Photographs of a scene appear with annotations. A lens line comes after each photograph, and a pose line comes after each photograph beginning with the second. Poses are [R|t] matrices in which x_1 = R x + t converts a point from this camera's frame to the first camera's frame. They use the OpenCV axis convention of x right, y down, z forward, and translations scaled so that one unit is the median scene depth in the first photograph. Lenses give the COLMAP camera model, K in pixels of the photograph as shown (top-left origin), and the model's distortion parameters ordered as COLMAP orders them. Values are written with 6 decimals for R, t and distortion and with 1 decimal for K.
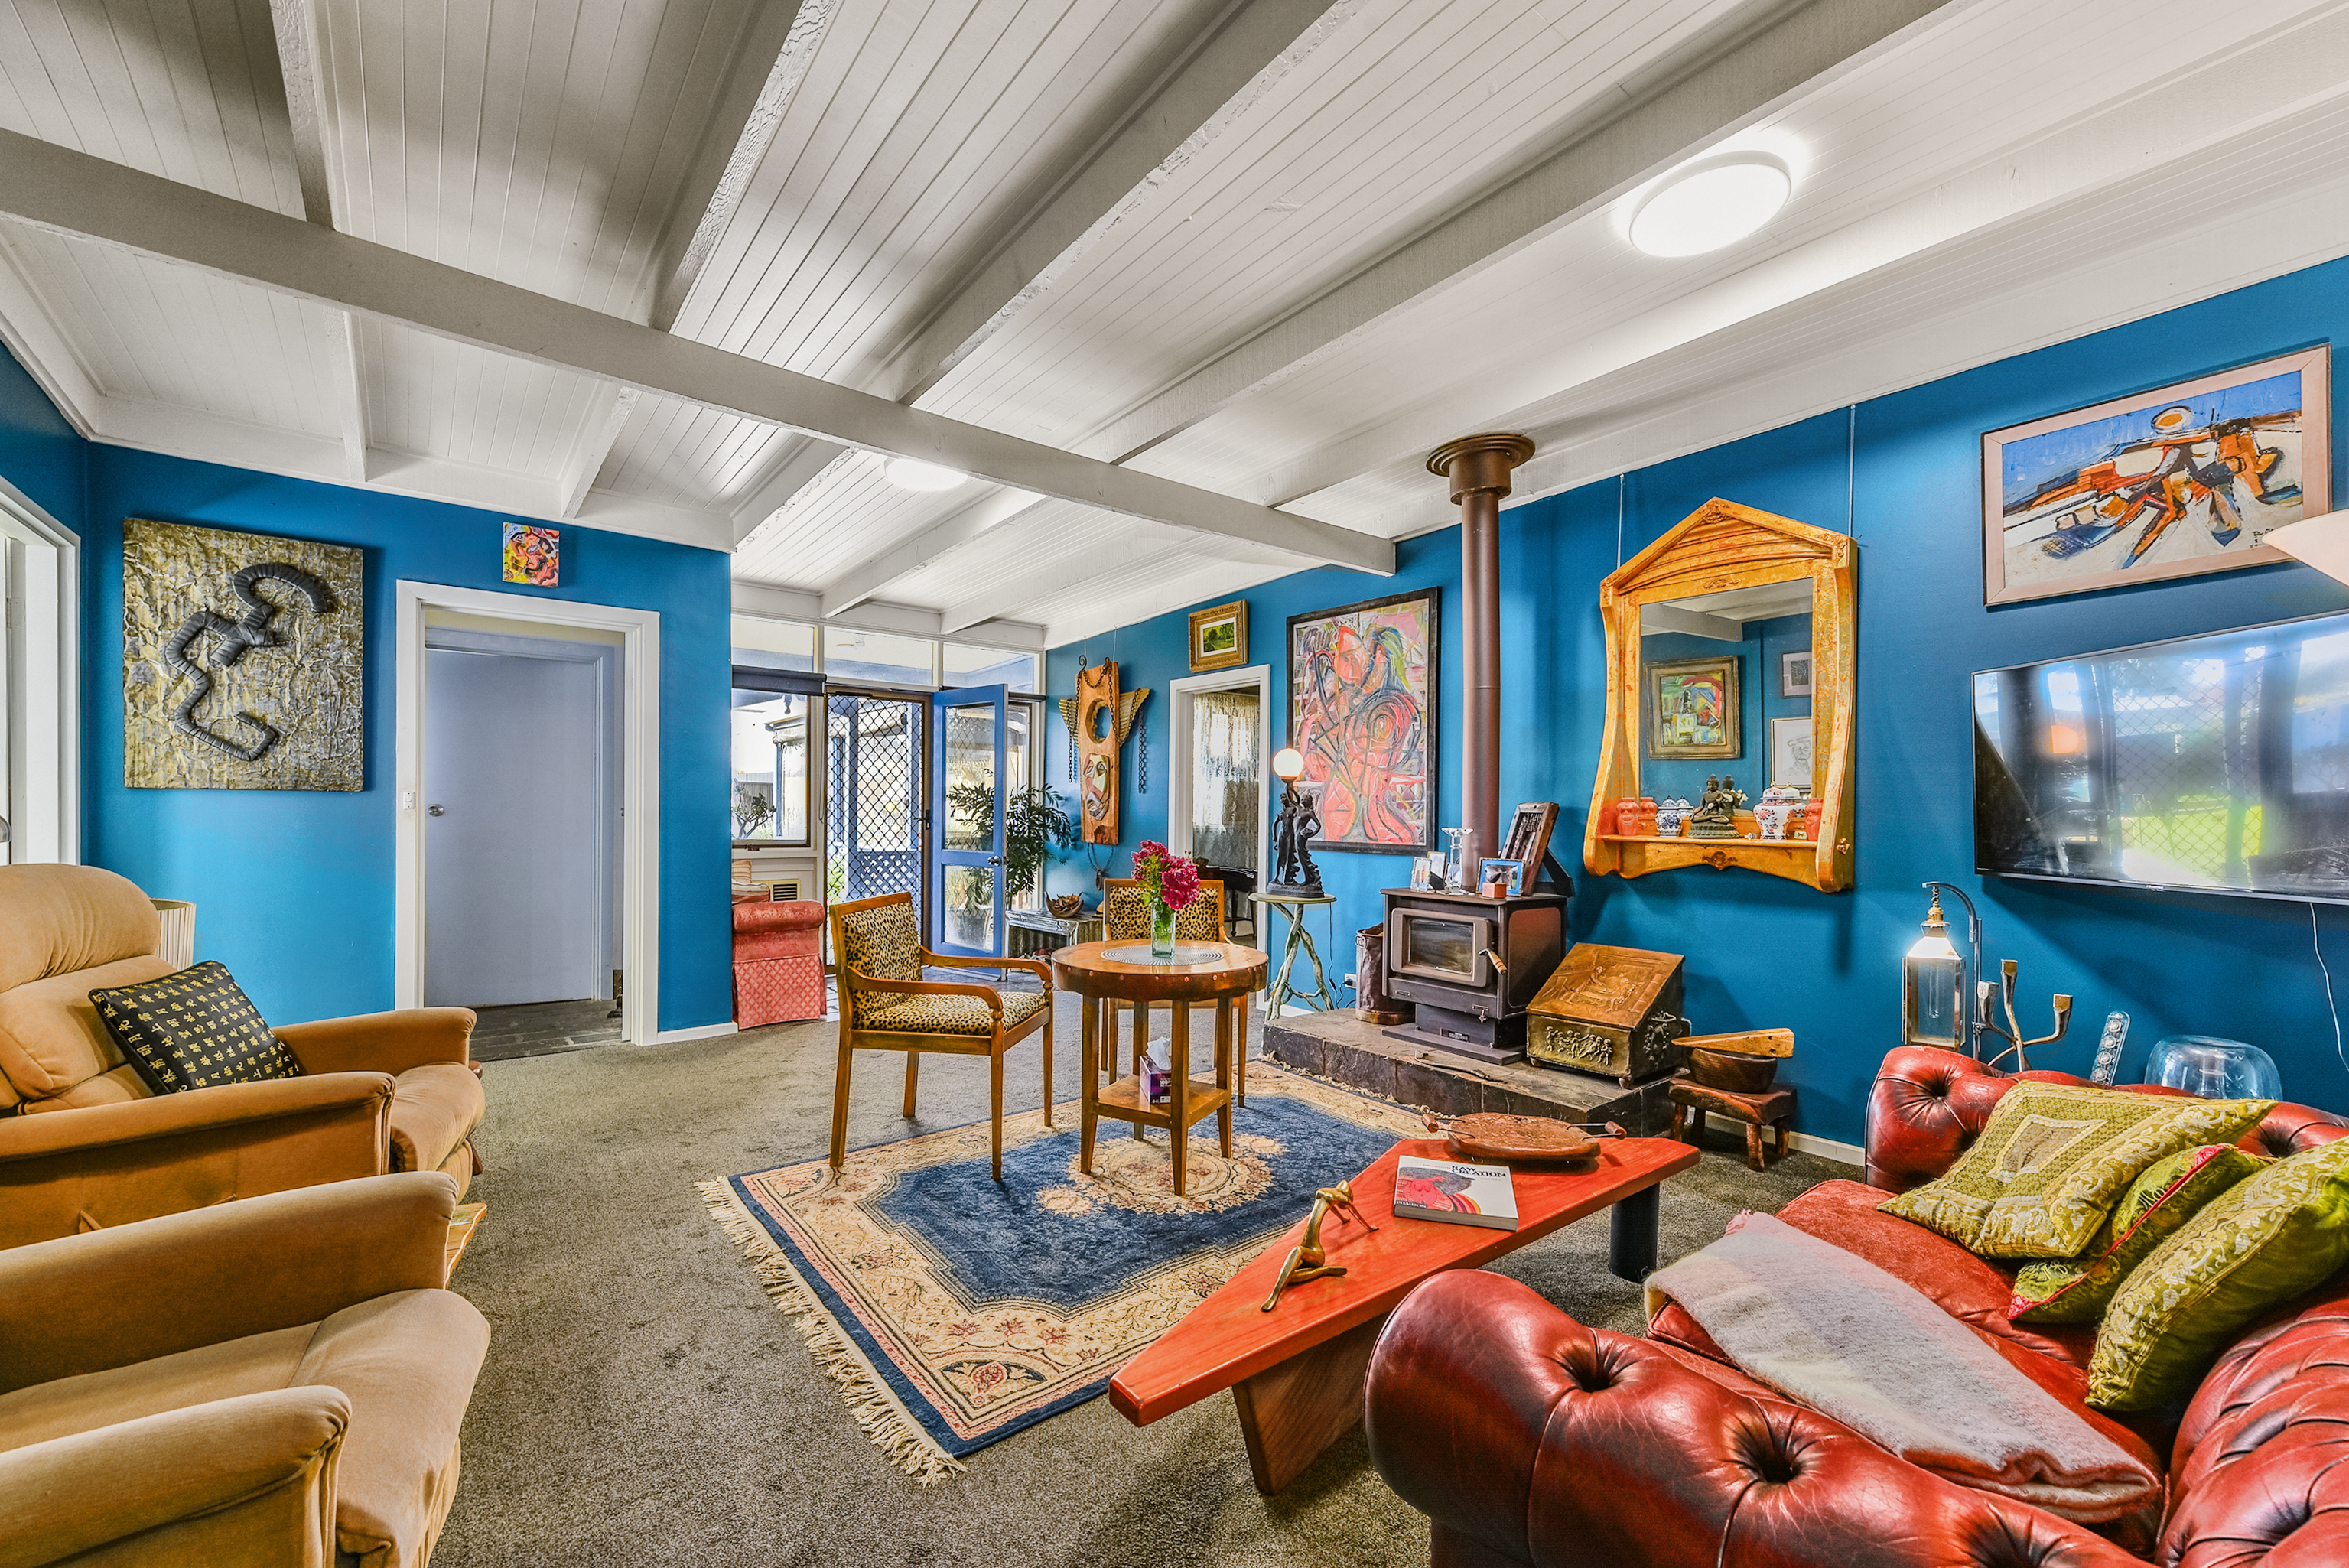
lens RADIAL K [[941.7, 0, 1171.9], [0, 941.7, 835.1], [0, 0, 1]] dist [0.006267, -0.000707]
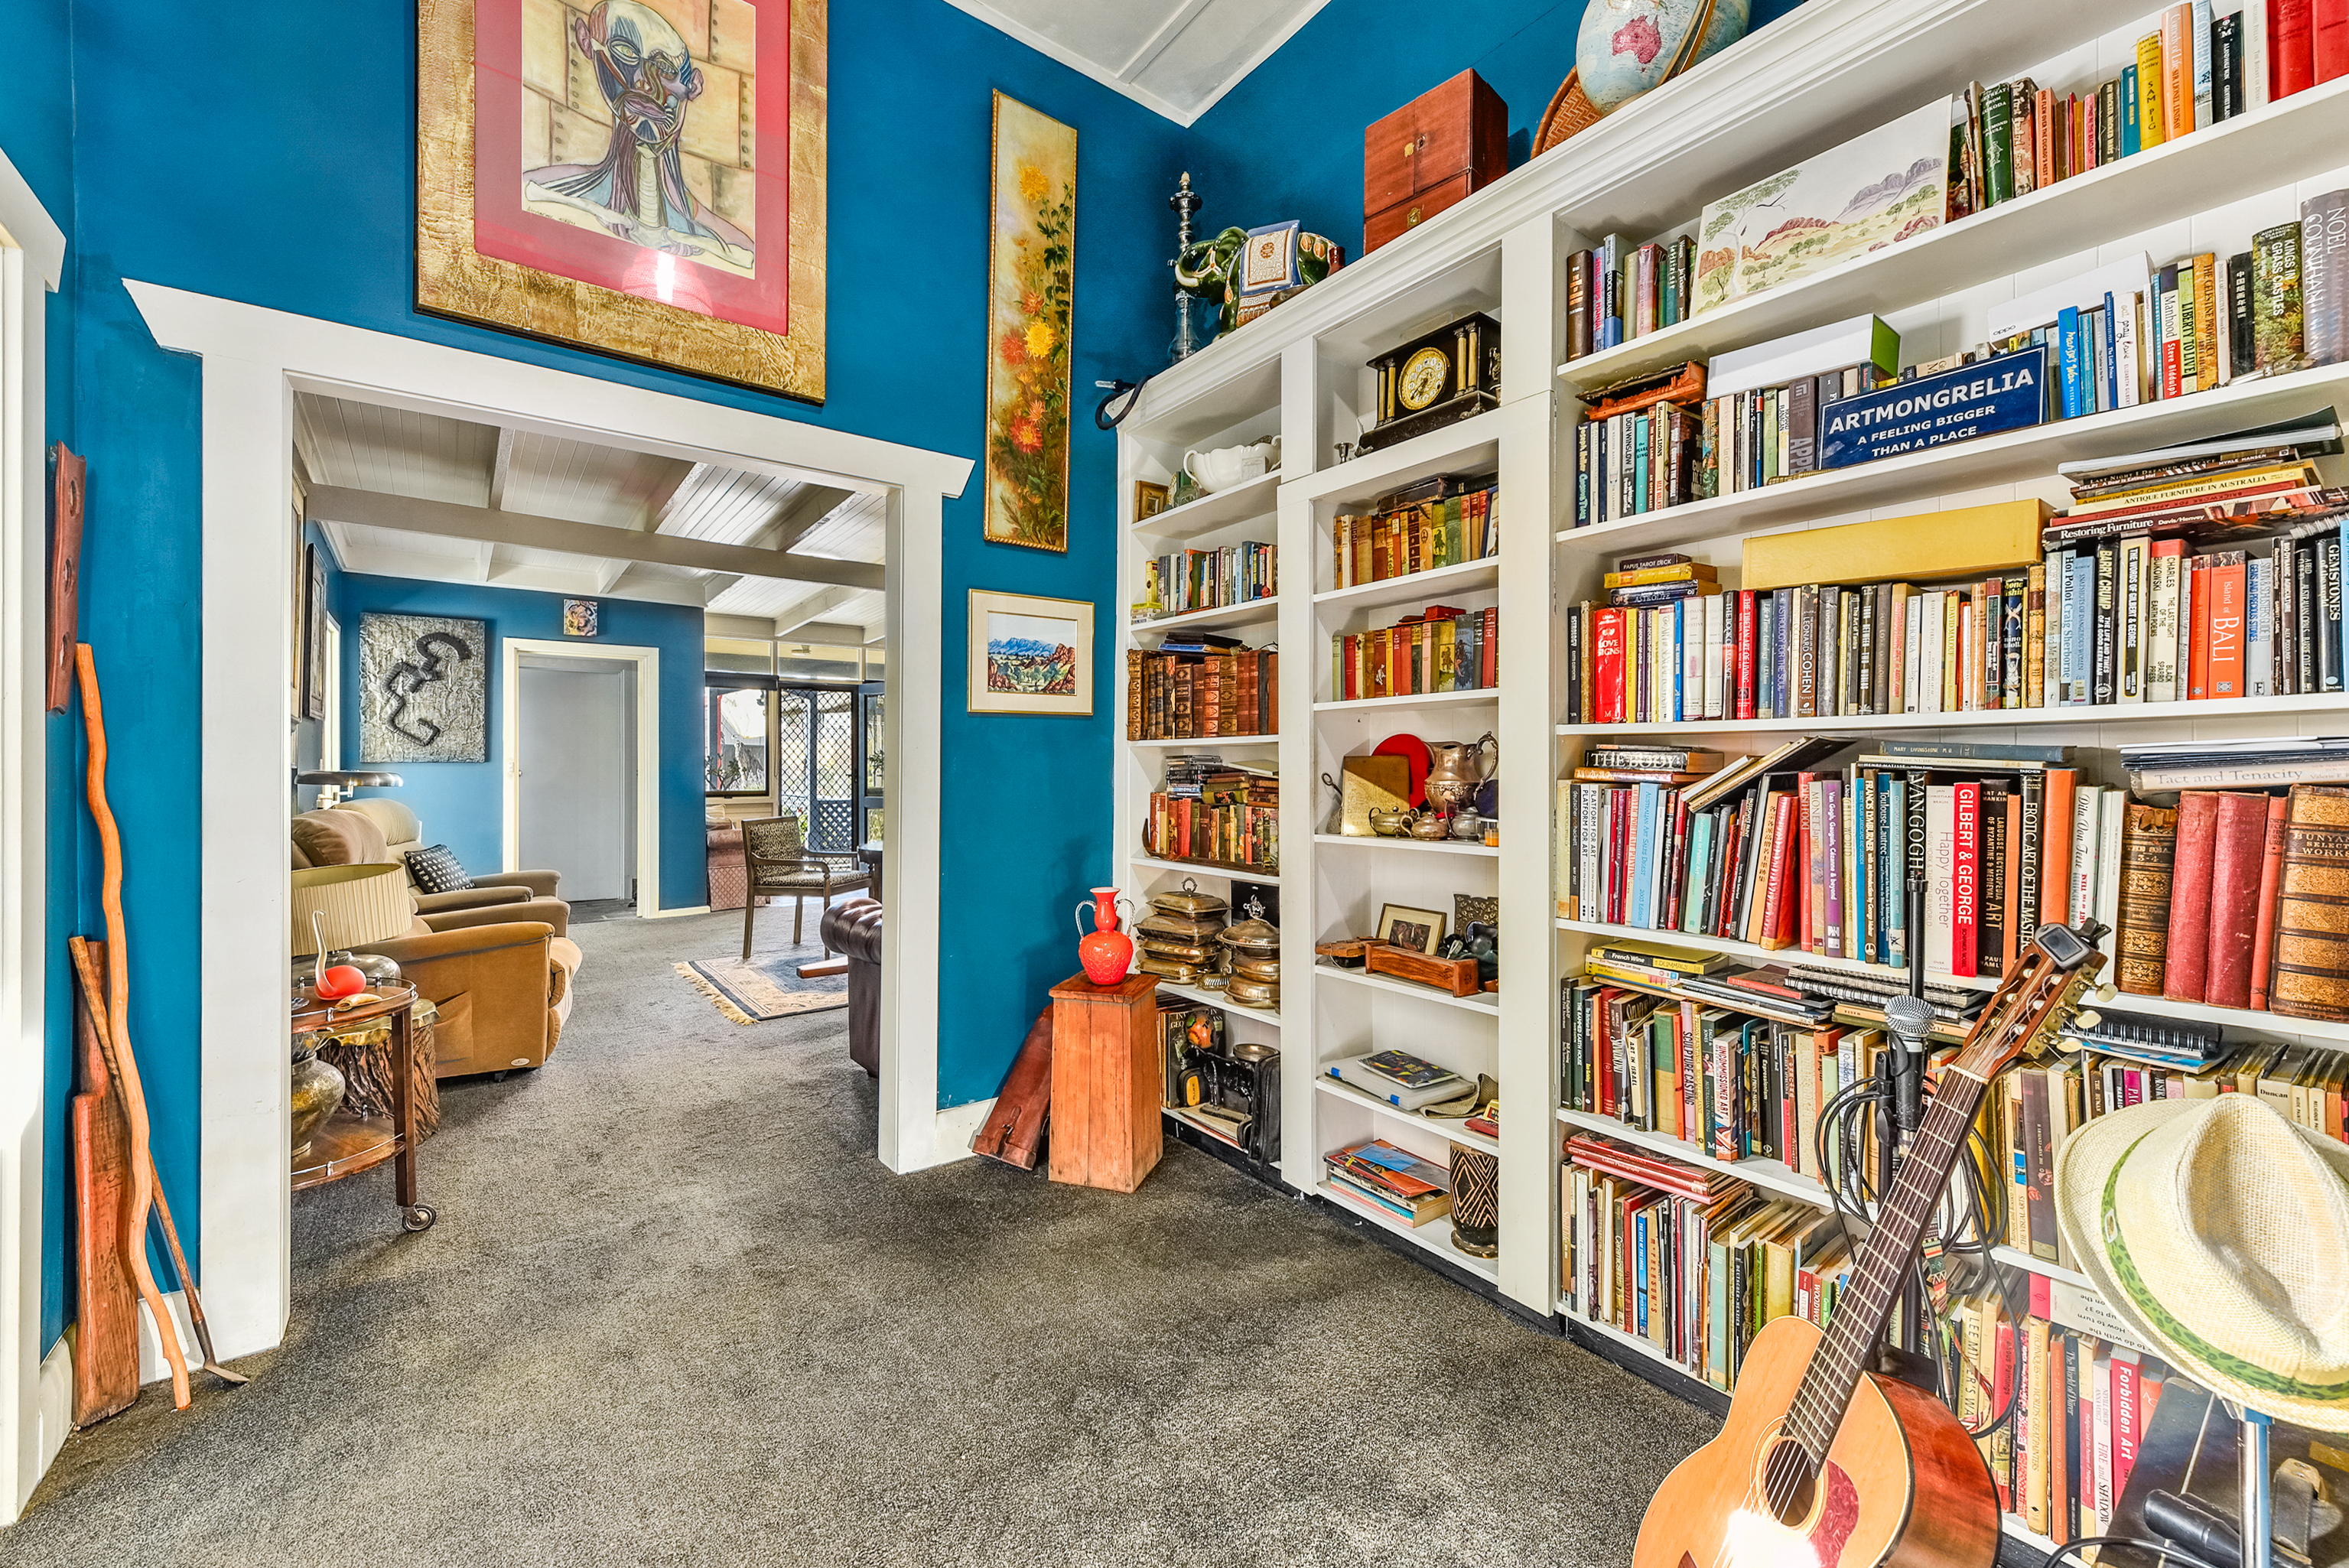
lens RADIAL K [[941.7, 0, 1177.2], [0, 941.7, 777.7], [0, 0, 1]] dist [0.006267, -0.000707]
pose [[0.999796, -0.012404, -0.015933, 0.437612], [0.012182, 0.999828, -0.014010, 0.021133], [0.016104, 0.013813, 0.999775, -0.710902]]
